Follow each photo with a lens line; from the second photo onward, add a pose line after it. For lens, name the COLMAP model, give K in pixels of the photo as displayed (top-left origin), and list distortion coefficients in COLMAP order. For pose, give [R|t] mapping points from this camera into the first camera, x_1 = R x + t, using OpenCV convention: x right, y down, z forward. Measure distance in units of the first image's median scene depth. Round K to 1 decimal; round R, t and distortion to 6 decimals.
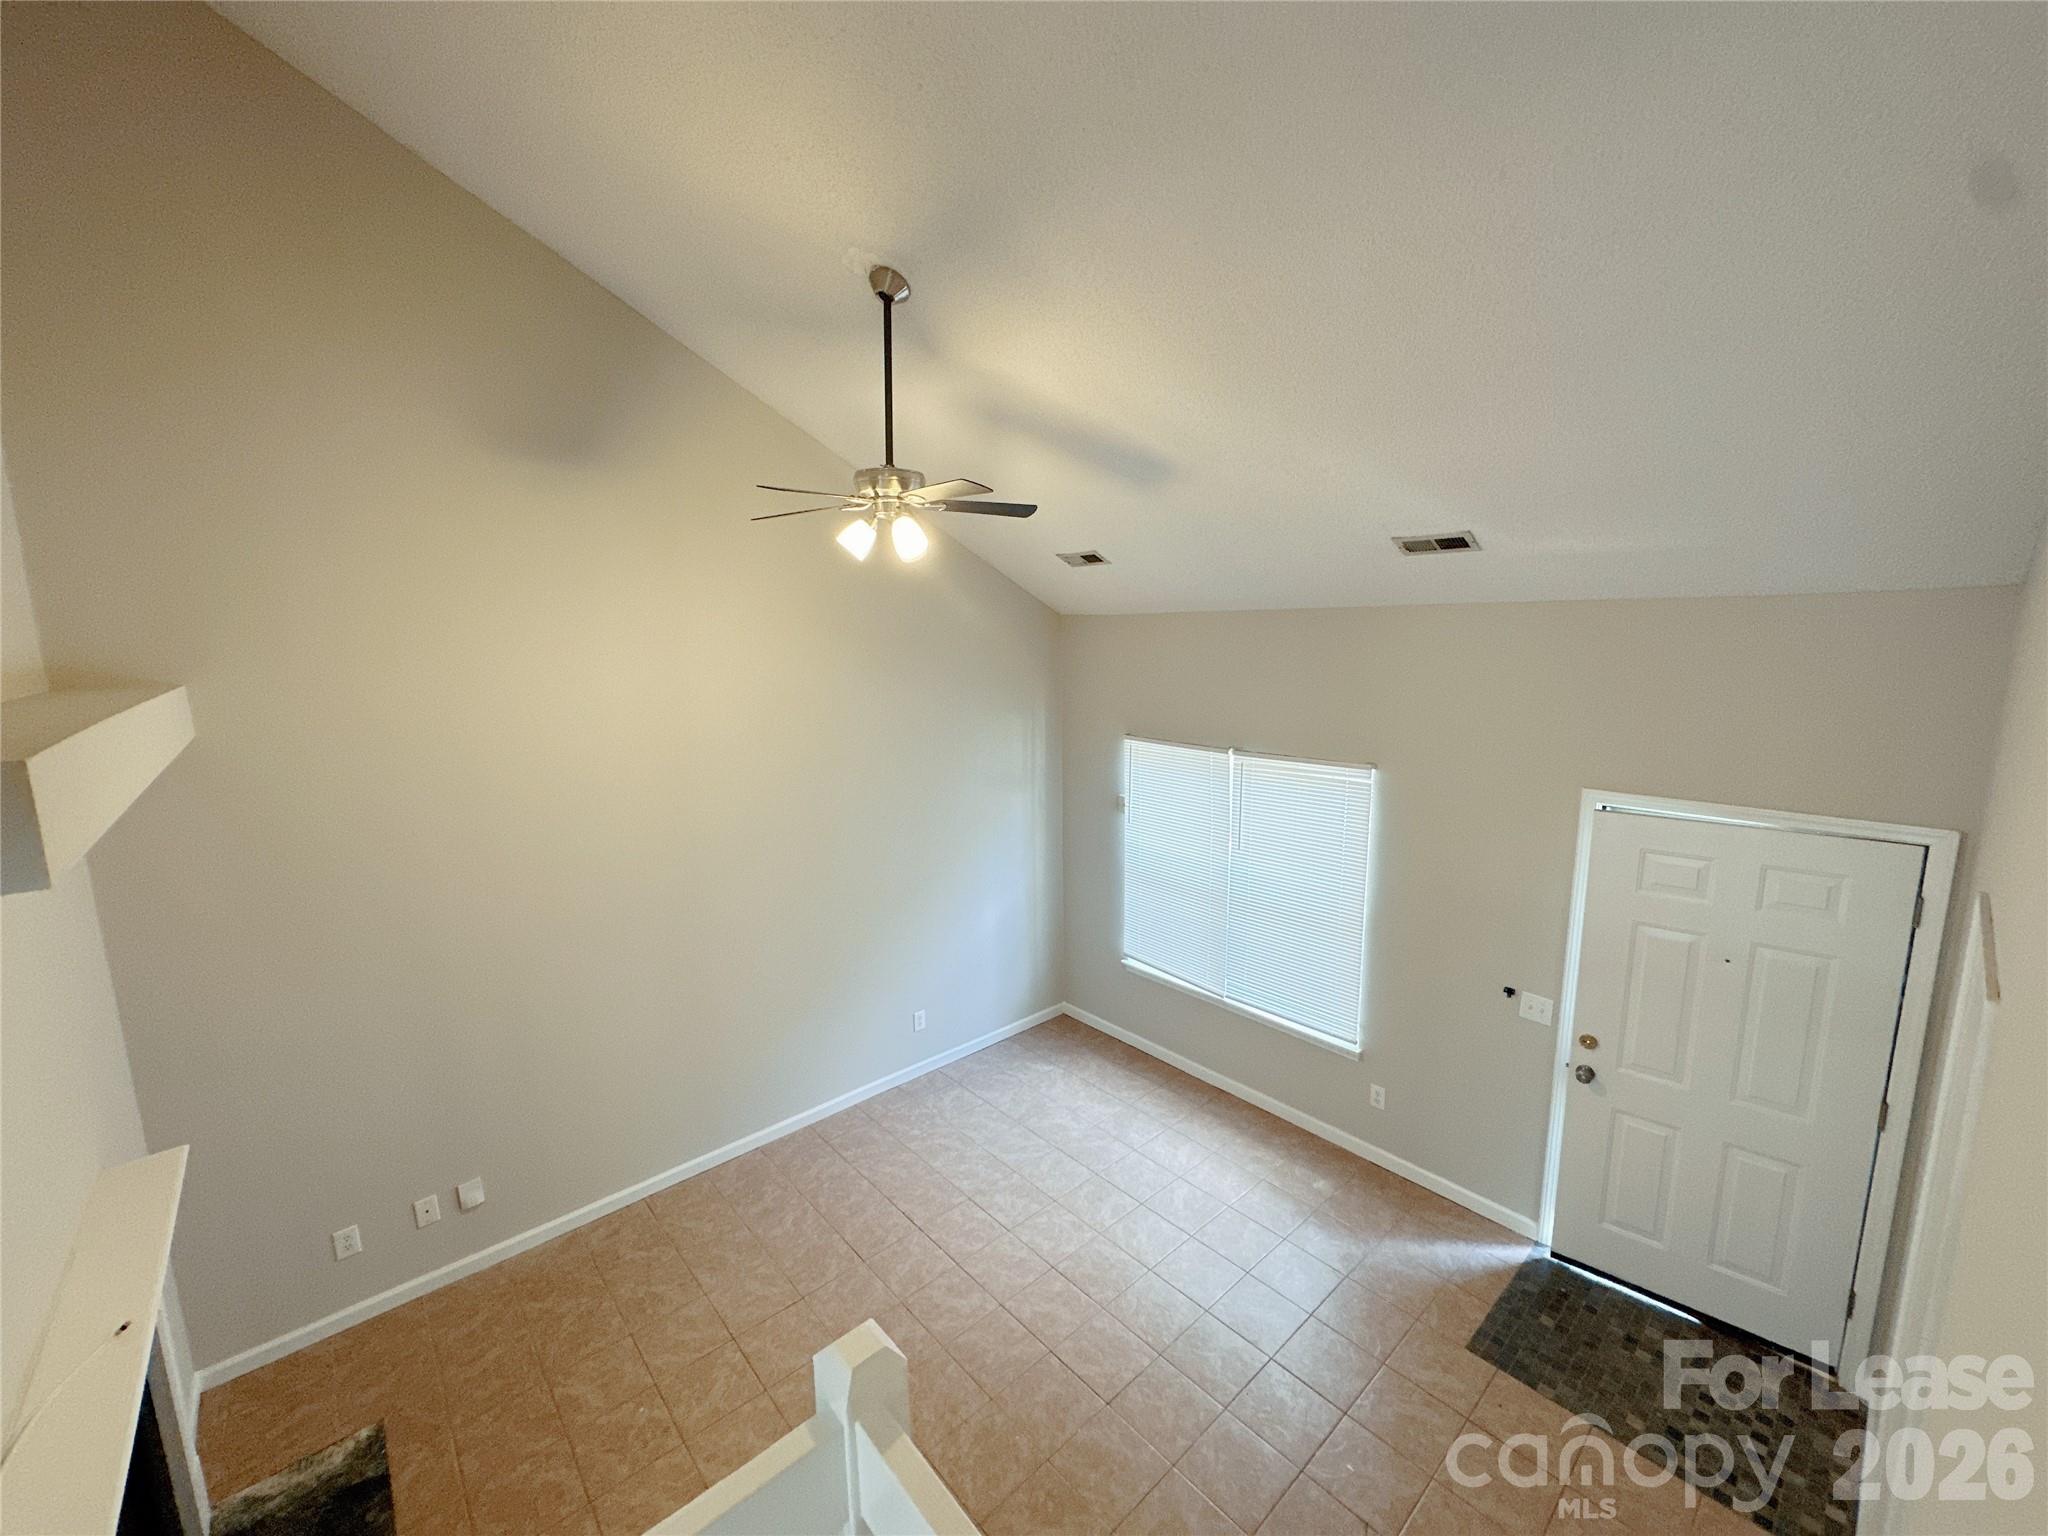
lens RADIAL K [[815.5, 0, 1020.7], [0, 815.5, 765.8], [0, 0, 1]] dist [-0.003620, 0.000348]
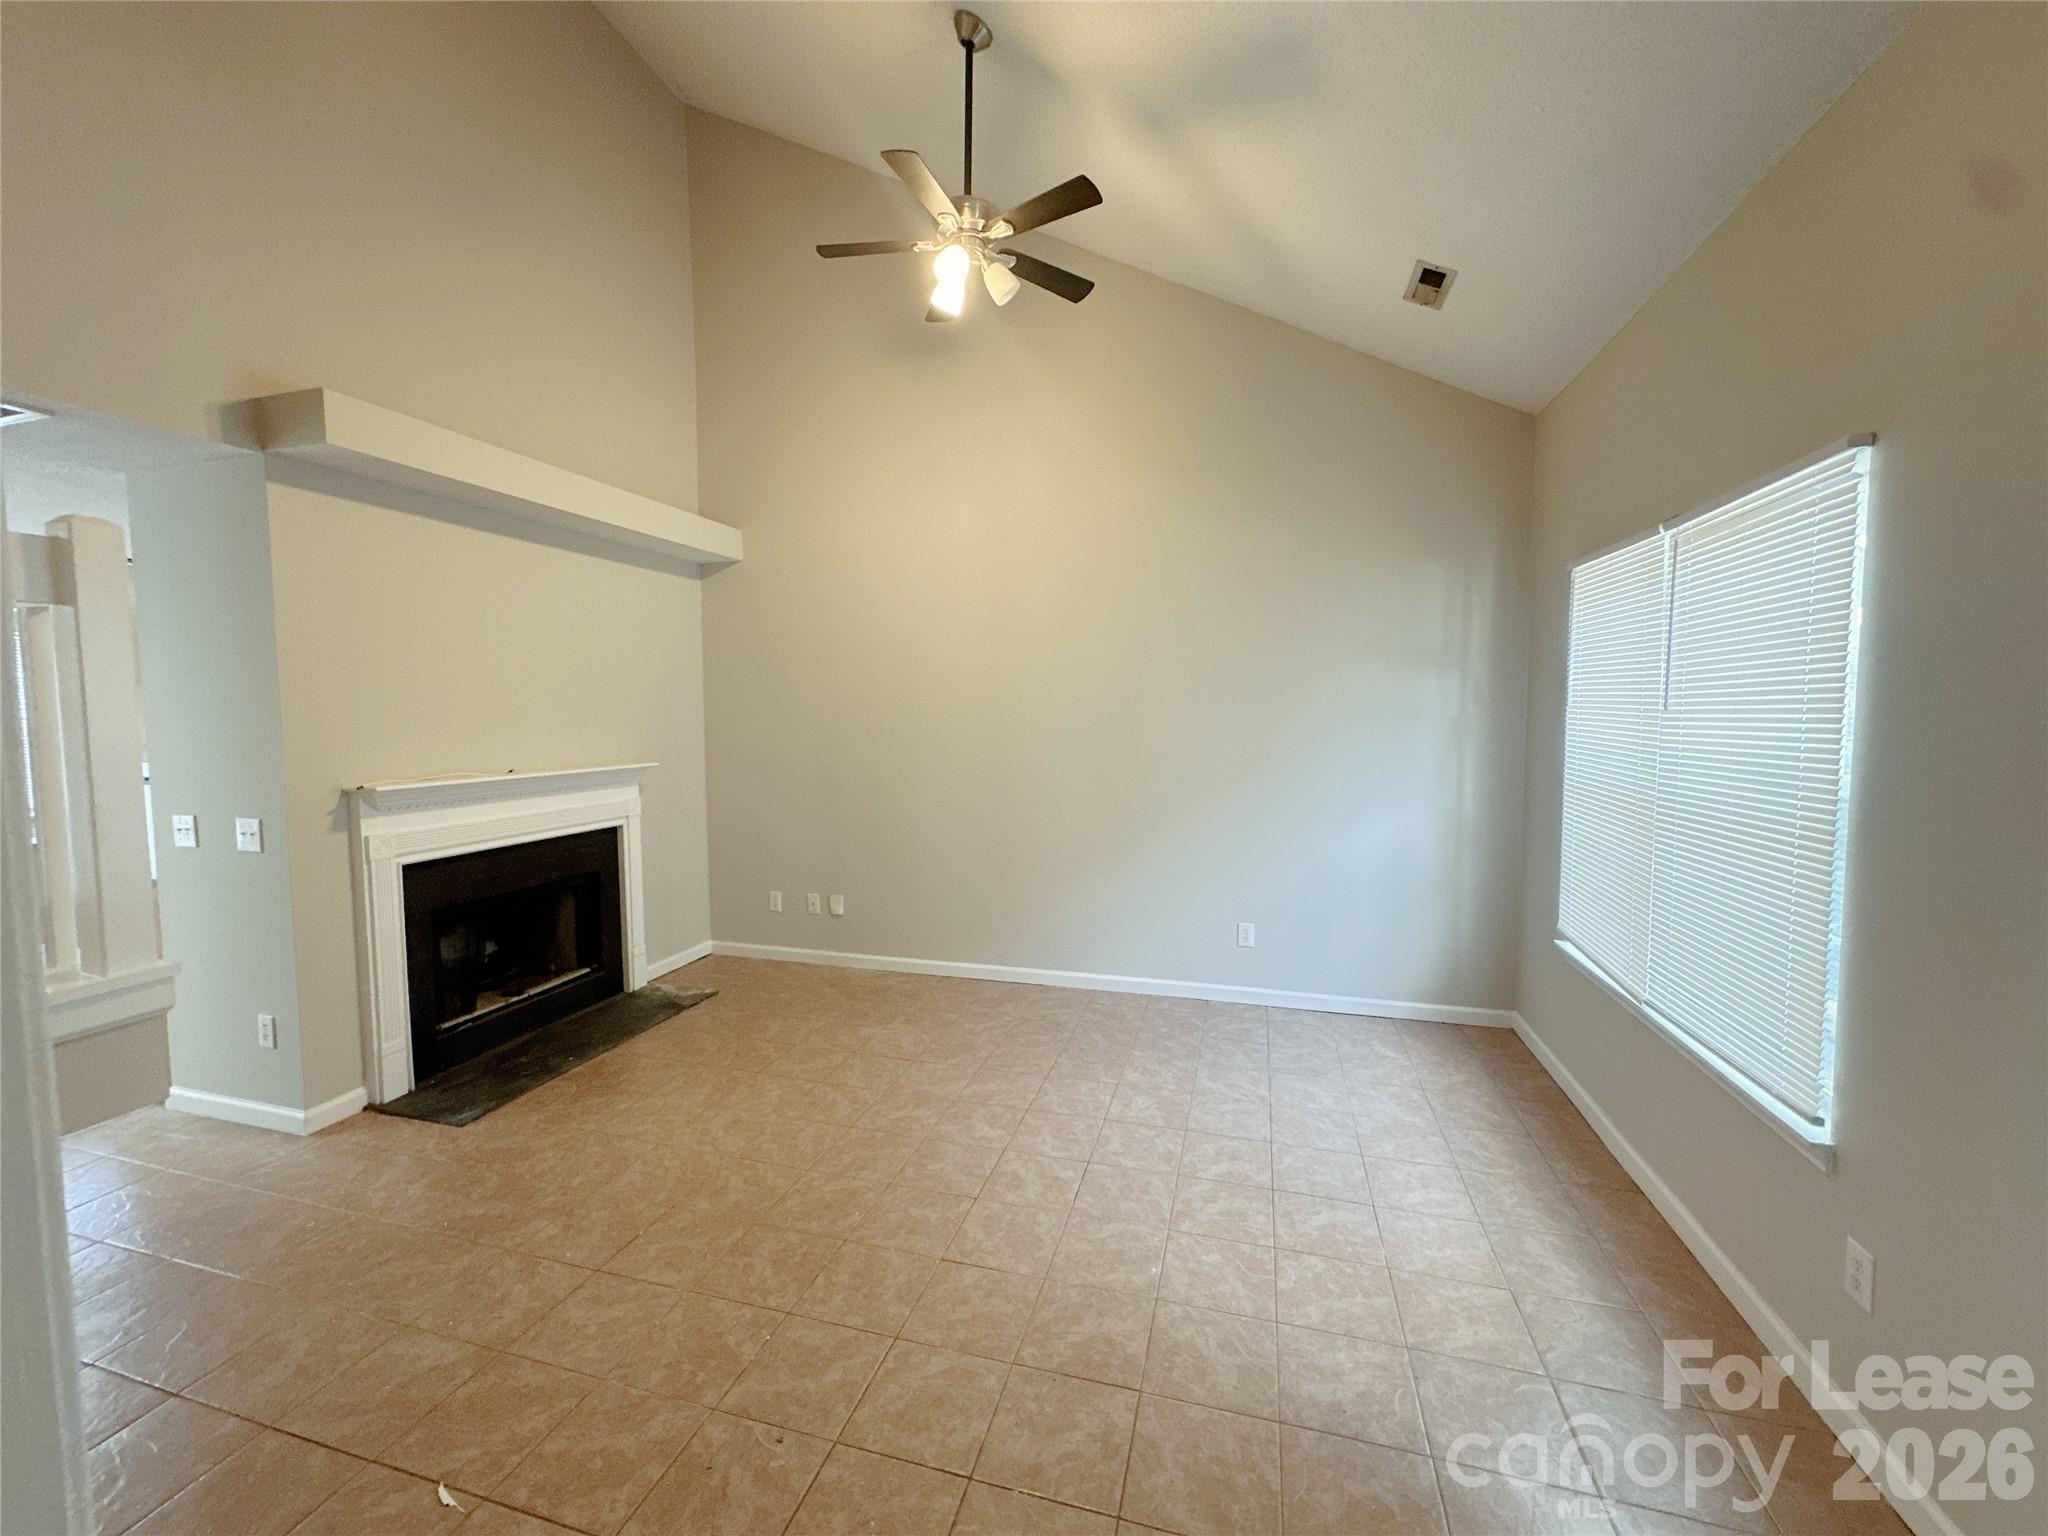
lens RADIAL K [[815.5, 0, 1020.7], [0, 815.5, 765.8], [0, 0, 1]] dist [-0.003620, 0.000348]
pose [[0.533340, 0.066620, -0.843274, 0.613827], [-0.141972, 0.989803, -0.011596, 0.254950], [0.833902, 0.125906, 0.537359, 0.470464]]
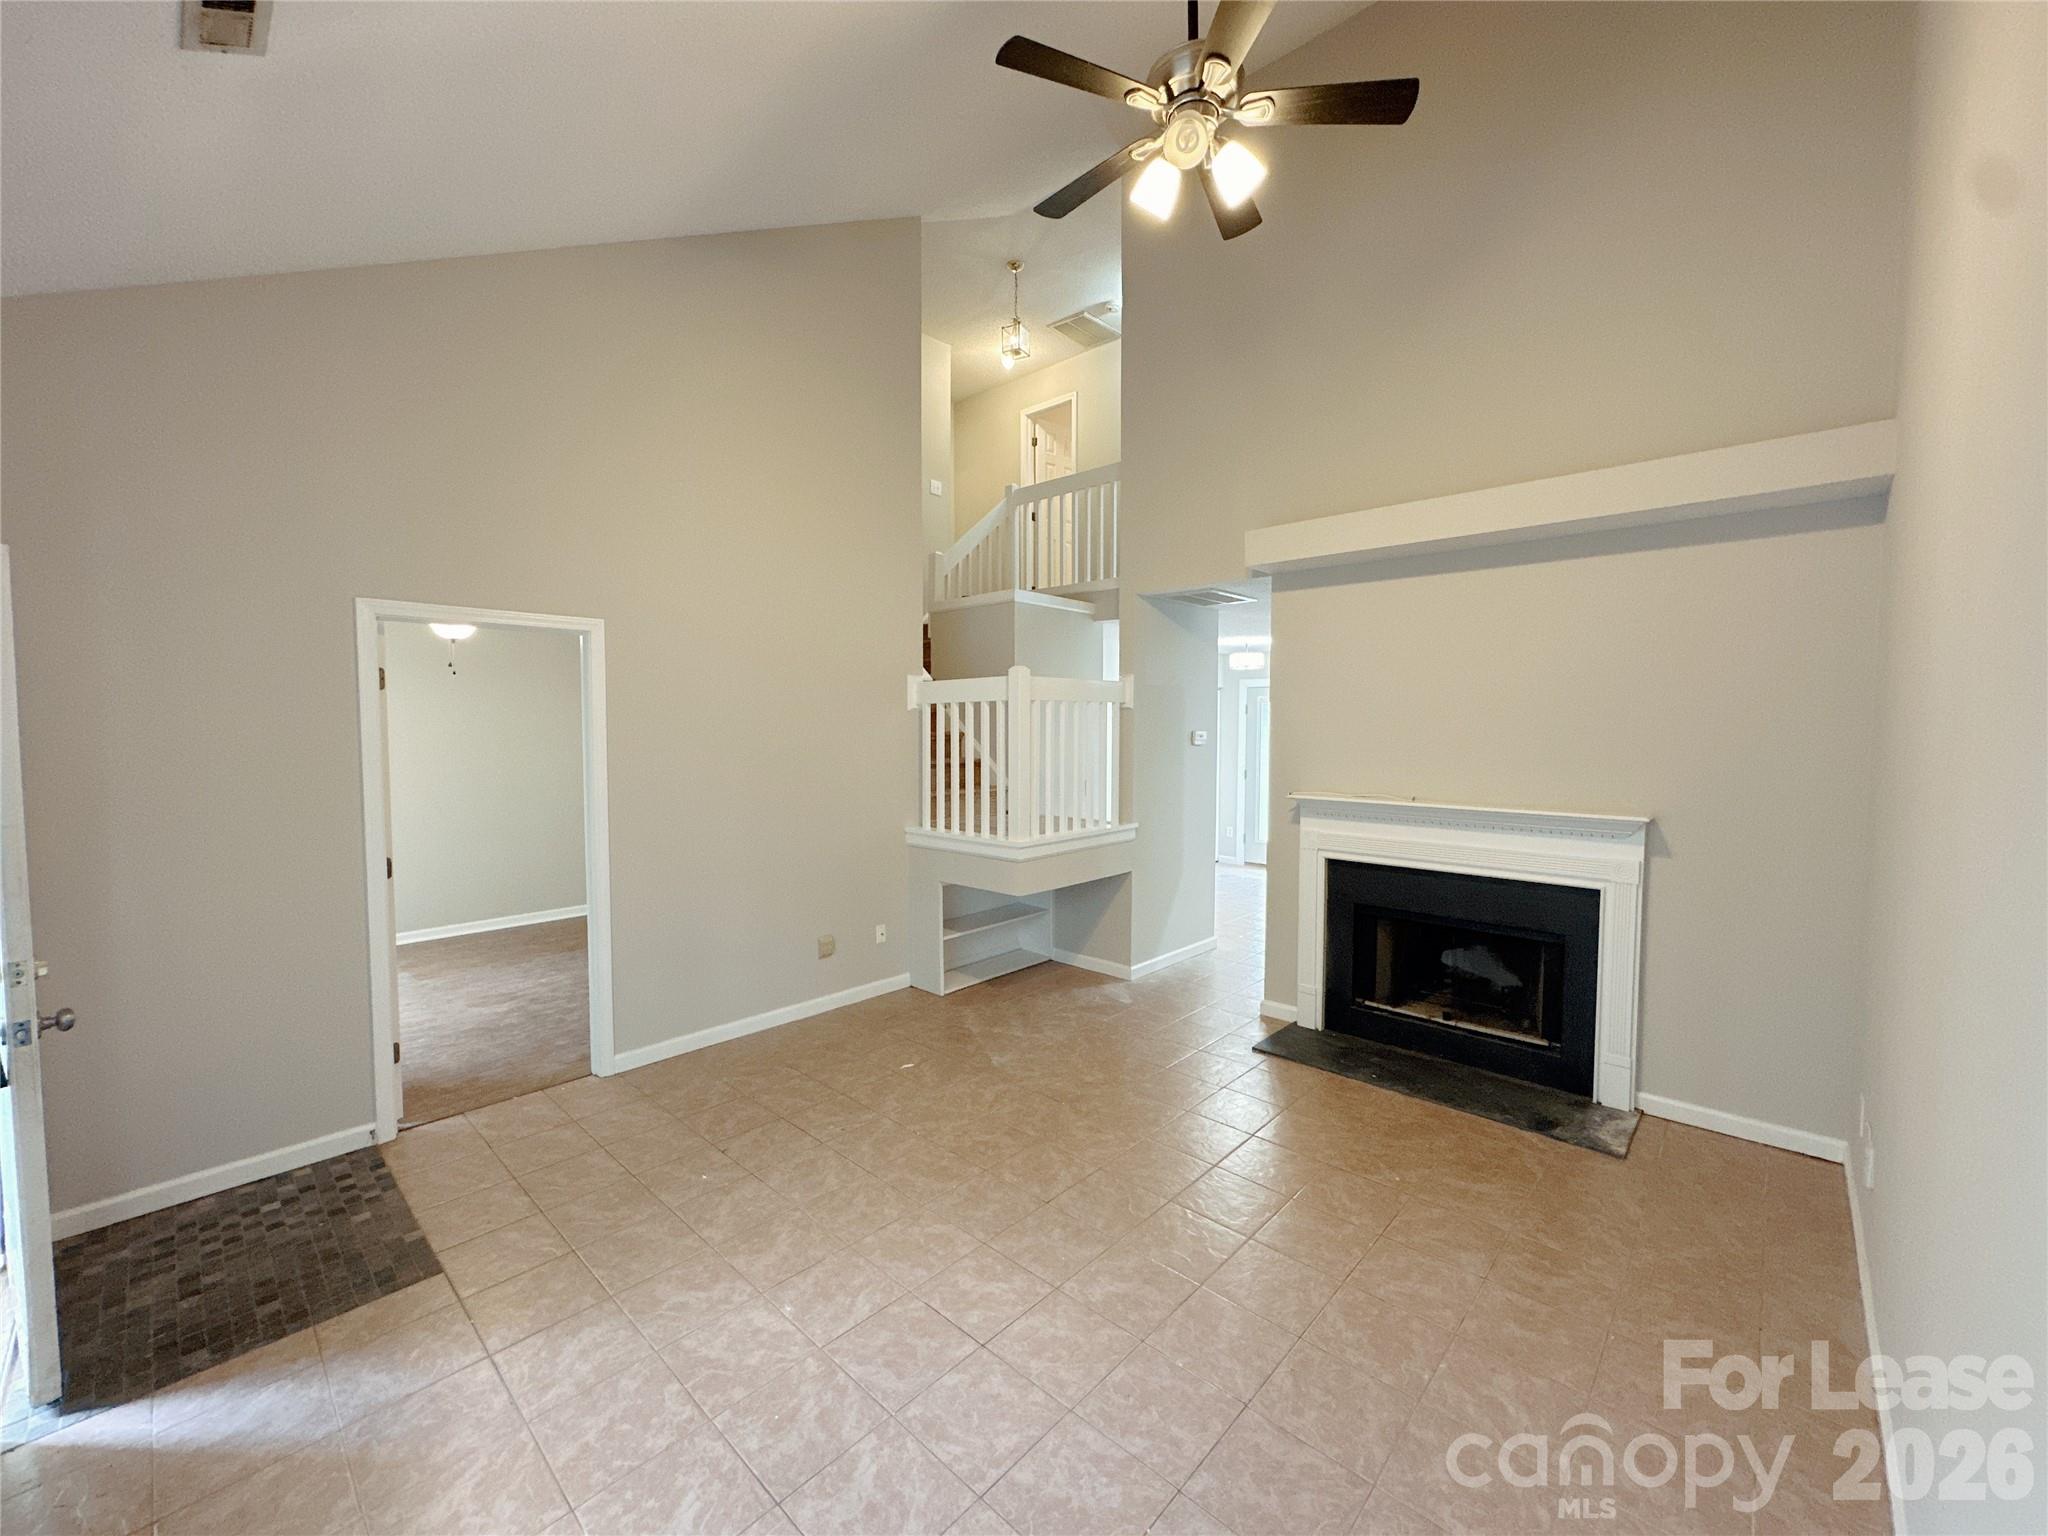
lens RADIAL K [[815.5, 0, 1020.7], [0, 815.5, 765.8], [0, 0, 1]] dist [-0.003620, 0.000348]
pose [[-0.995517, 0.016910, -0.093054, 0.058503], [-0.003629, 0.976333, 0.216242, 0.071045], [0.094508, 0.215610, -0.971895, 1.447991]]
